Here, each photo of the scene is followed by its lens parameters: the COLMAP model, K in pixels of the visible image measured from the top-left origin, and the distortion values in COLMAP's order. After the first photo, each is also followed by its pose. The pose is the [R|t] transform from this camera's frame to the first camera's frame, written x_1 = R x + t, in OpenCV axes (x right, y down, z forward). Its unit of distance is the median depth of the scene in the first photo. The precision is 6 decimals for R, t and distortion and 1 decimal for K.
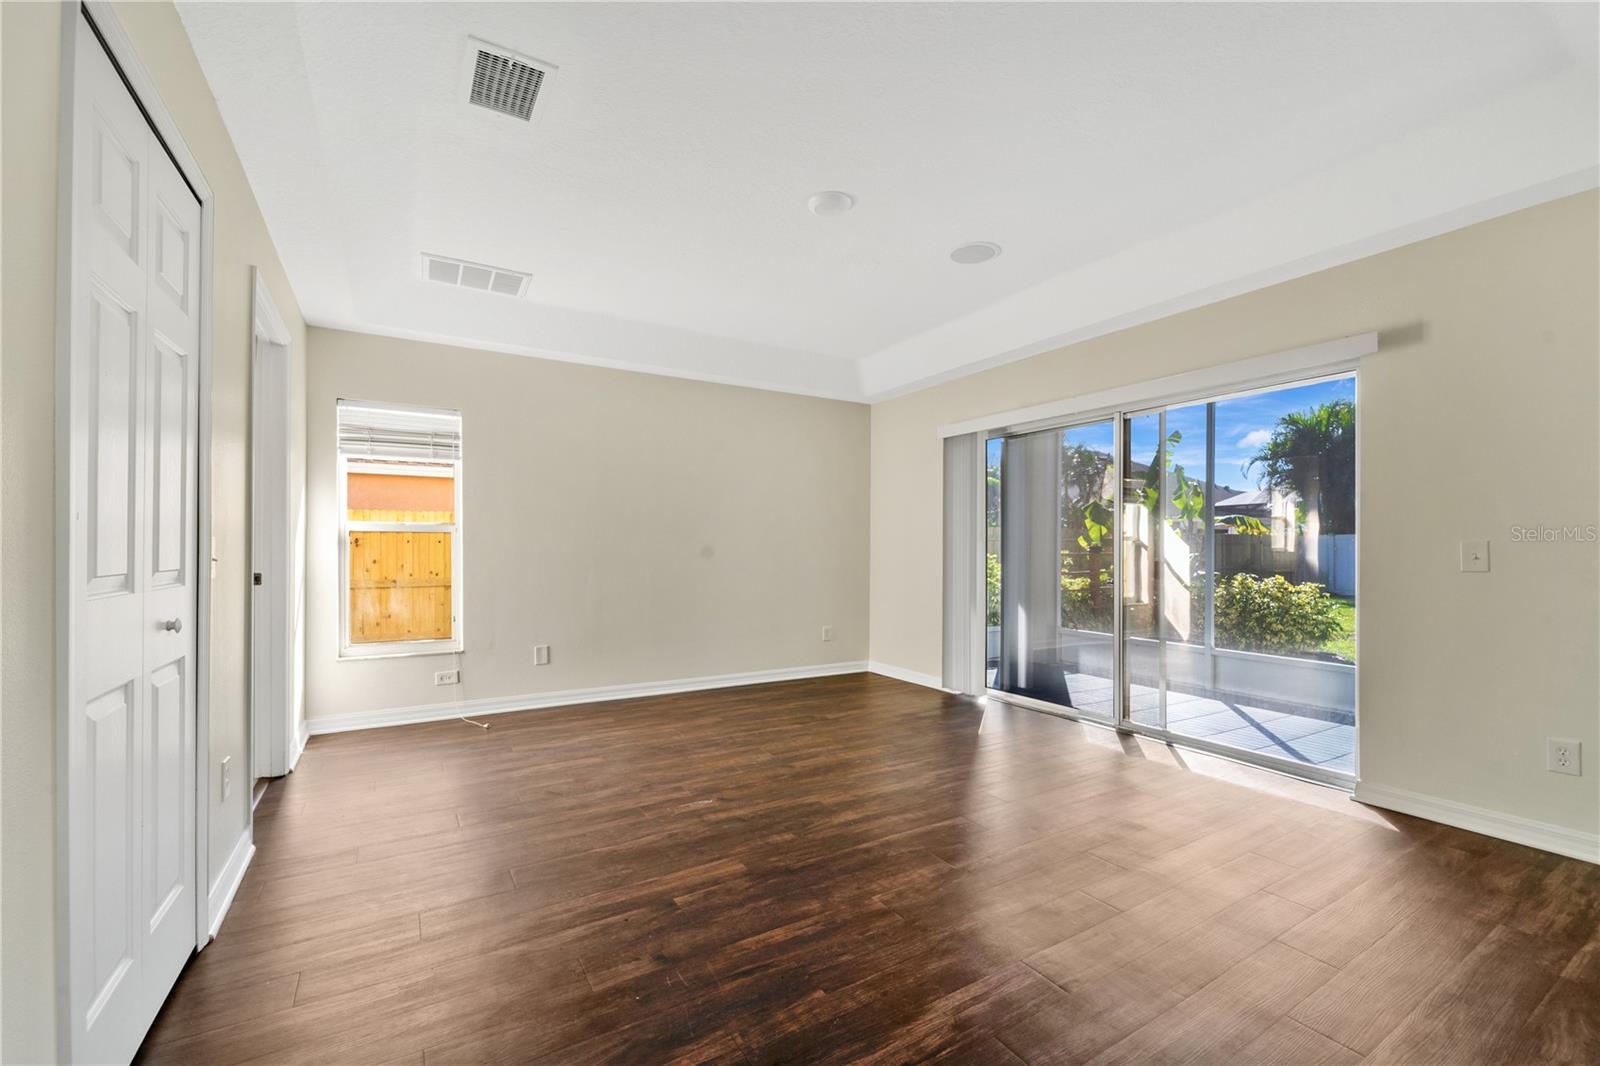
lens RADIAL K [[667.8, 0, 792.8], [0, 667.8, 548.2], [0, 0, 1]] dist [0.002200, -0.000566]
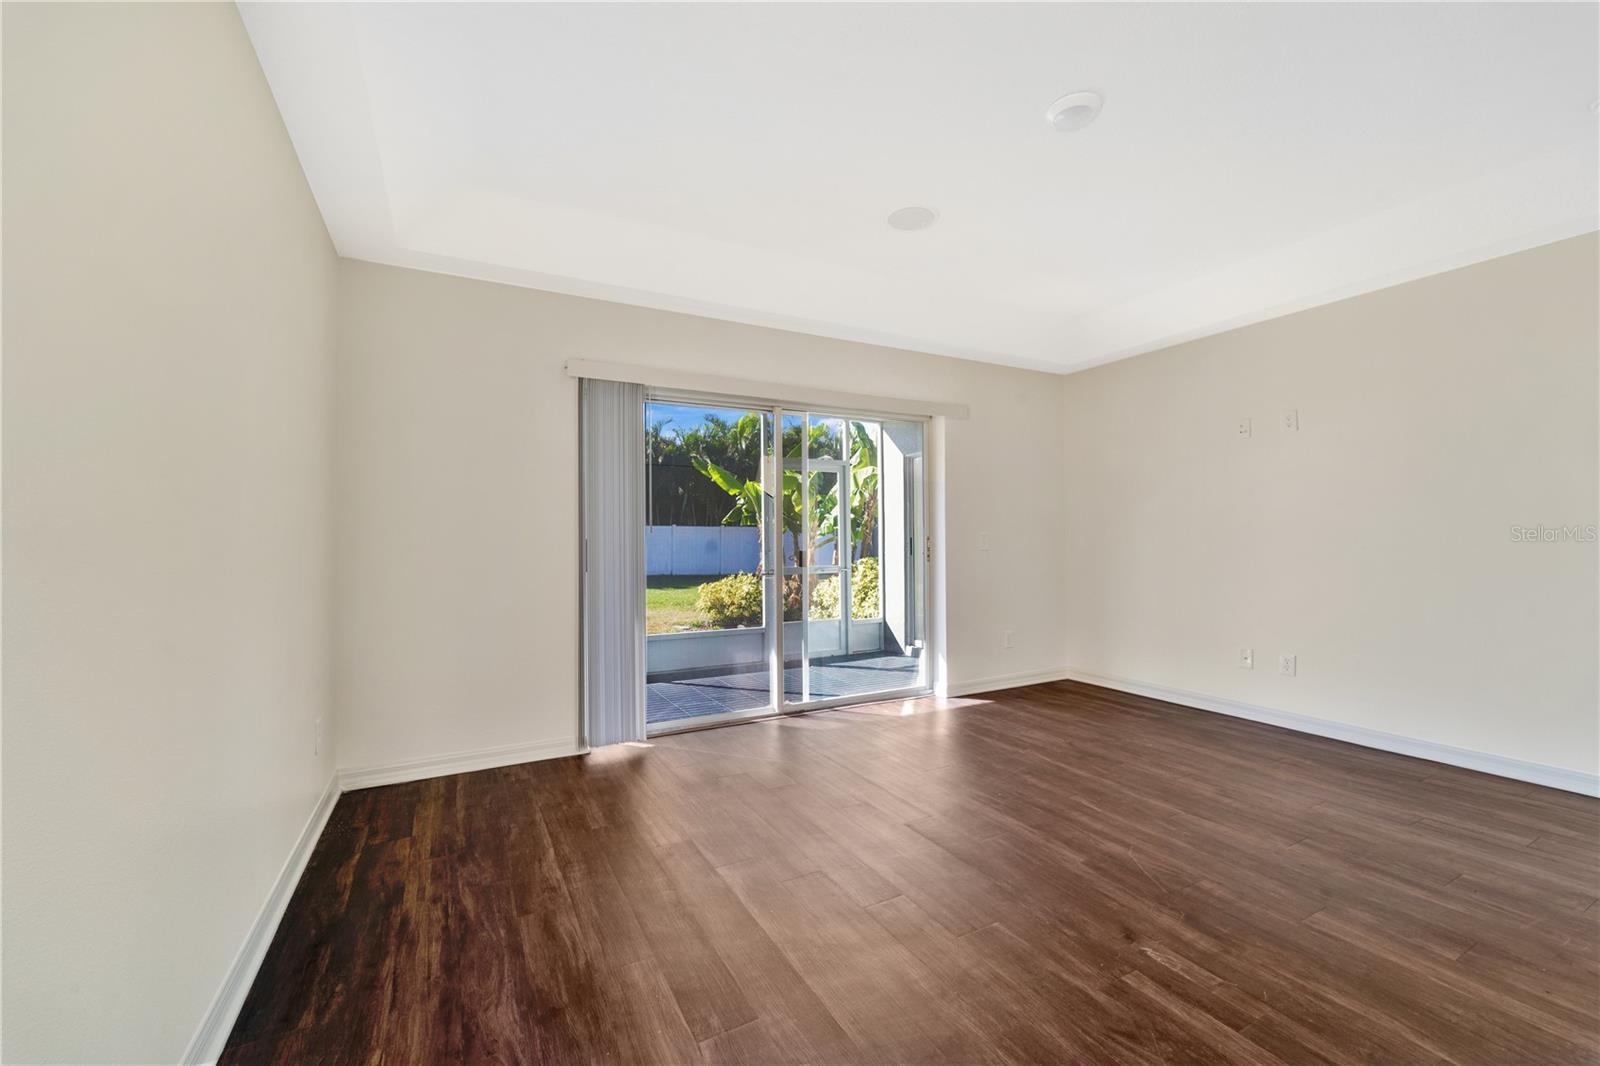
lens RADIAL K [[667.8, 0, 792.8], [0, 667.8, 548.2], [0, 0, 1]] dist [0.002200, -0.000566]
pose [[0.026796, -0.016981, 0.999497, -0.718091], [0.006285, 0.999839, 0.016819, -0.008947], [-0.999621, 0.005831, 0.026898, 1.255014]]
